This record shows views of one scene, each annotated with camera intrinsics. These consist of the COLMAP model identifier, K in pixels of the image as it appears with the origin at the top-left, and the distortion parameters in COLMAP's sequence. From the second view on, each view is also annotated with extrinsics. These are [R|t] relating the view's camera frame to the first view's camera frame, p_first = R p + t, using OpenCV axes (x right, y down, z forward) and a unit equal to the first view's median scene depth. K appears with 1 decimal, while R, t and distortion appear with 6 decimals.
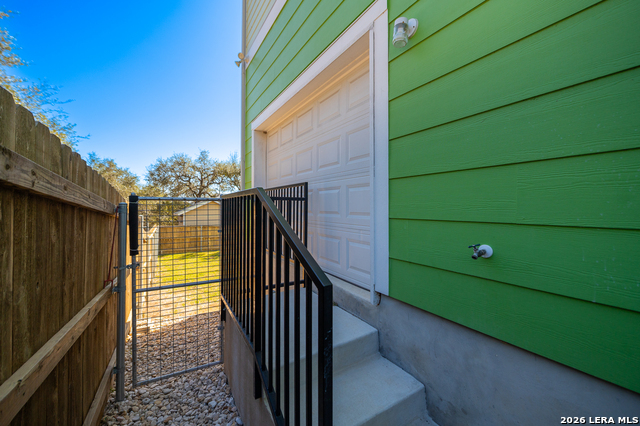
lens RADIAL K [[258.0, 0, 320.7], [0, 258.0, 212.0], [0, 0, 1]] dist [-0.002790, -0.000624]
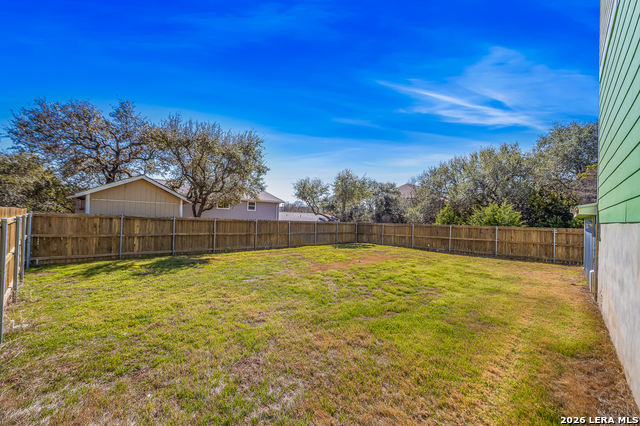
lens RADIAL K [[258.0, 0, 319.3], [0, 258.0, 213.6], [0, 0, 1]] dist [-0.002790, -0.000624]
pose [[0.964943, 0.030825, 0.260642, -0.140437], [-0.030575, 0.999520, -0.005015, 0.031594], [-0.260672, -0.003130, 0.965422, 0.240749]]
